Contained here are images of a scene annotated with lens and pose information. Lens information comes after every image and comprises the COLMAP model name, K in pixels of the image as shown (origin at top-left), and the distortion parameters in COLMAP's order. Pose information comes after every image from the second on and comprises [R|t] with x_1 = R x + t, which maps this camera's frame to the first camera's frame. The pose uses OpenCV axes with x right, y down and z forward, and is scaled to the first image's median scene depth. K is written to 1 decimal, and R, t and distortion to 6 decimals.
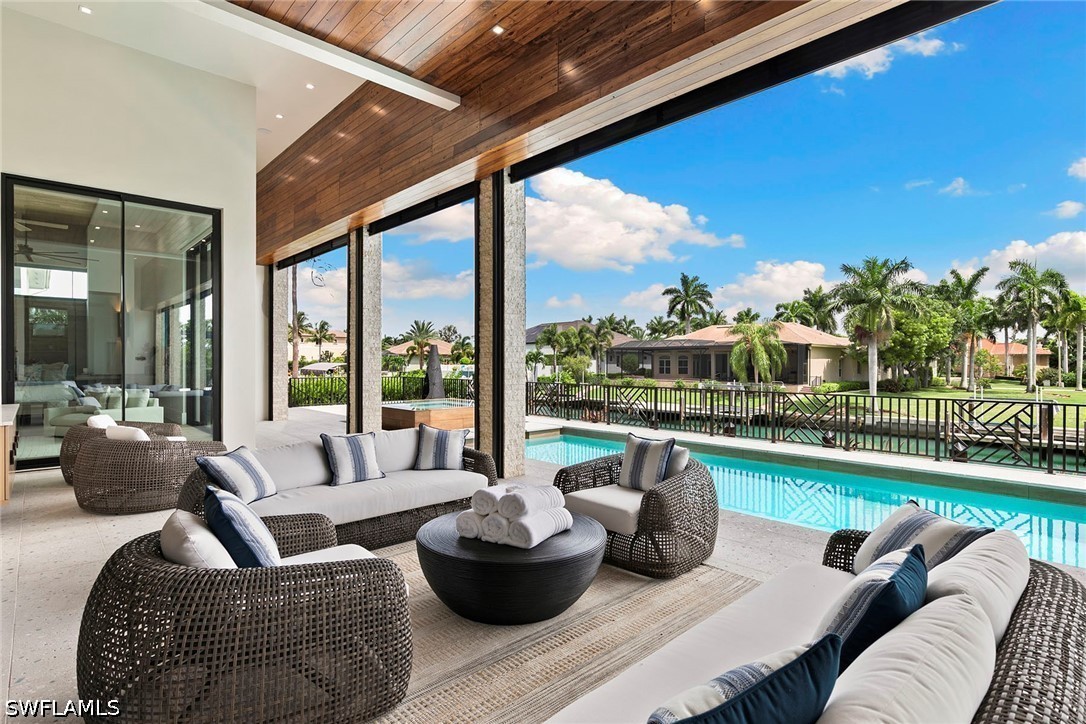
lens RADIAL K [[544.2, 0, 542.1], [0, 544.2, 365.8], [0, 0, 1]] dist [-0.003148, -0.000166]
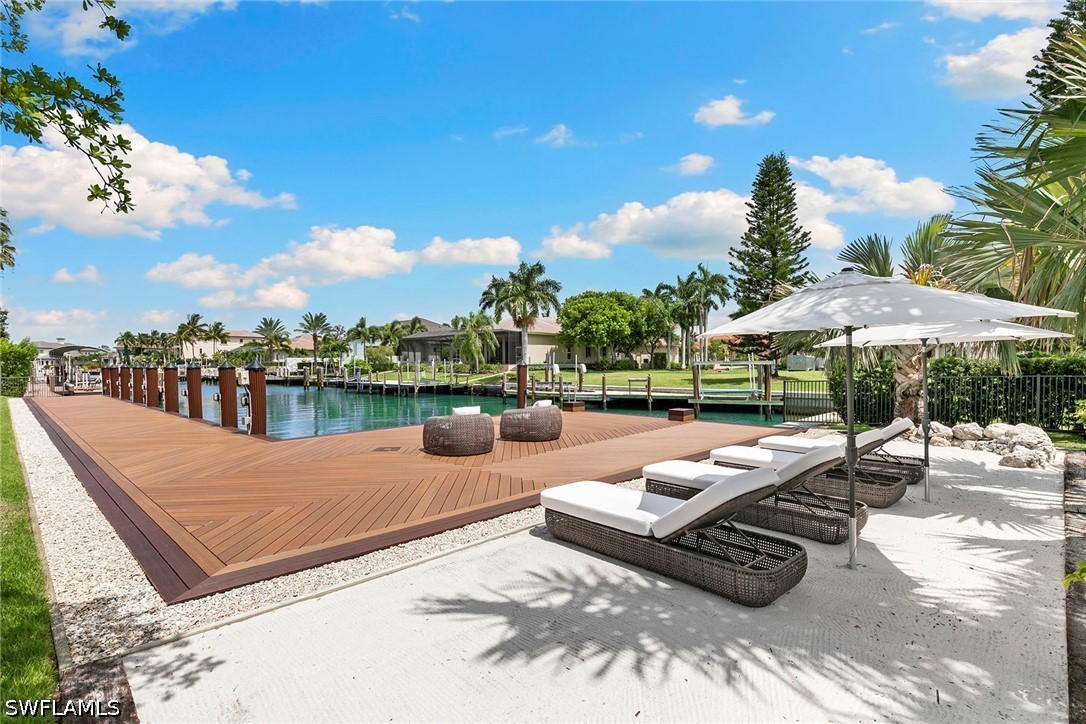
lens RADIAL K [[497.3, 0, 509.7], [0, 497.3, 388.8], [0, 0, 1]] dist [0.001140, -0.000772]
pose [[0.999978, 0.003503, 0.005626, 0.688826], [-0.003566, 0.999931, 0.011229, 0.042747], [-0.005587, -0.011249, 0.999921, 0.247900]]
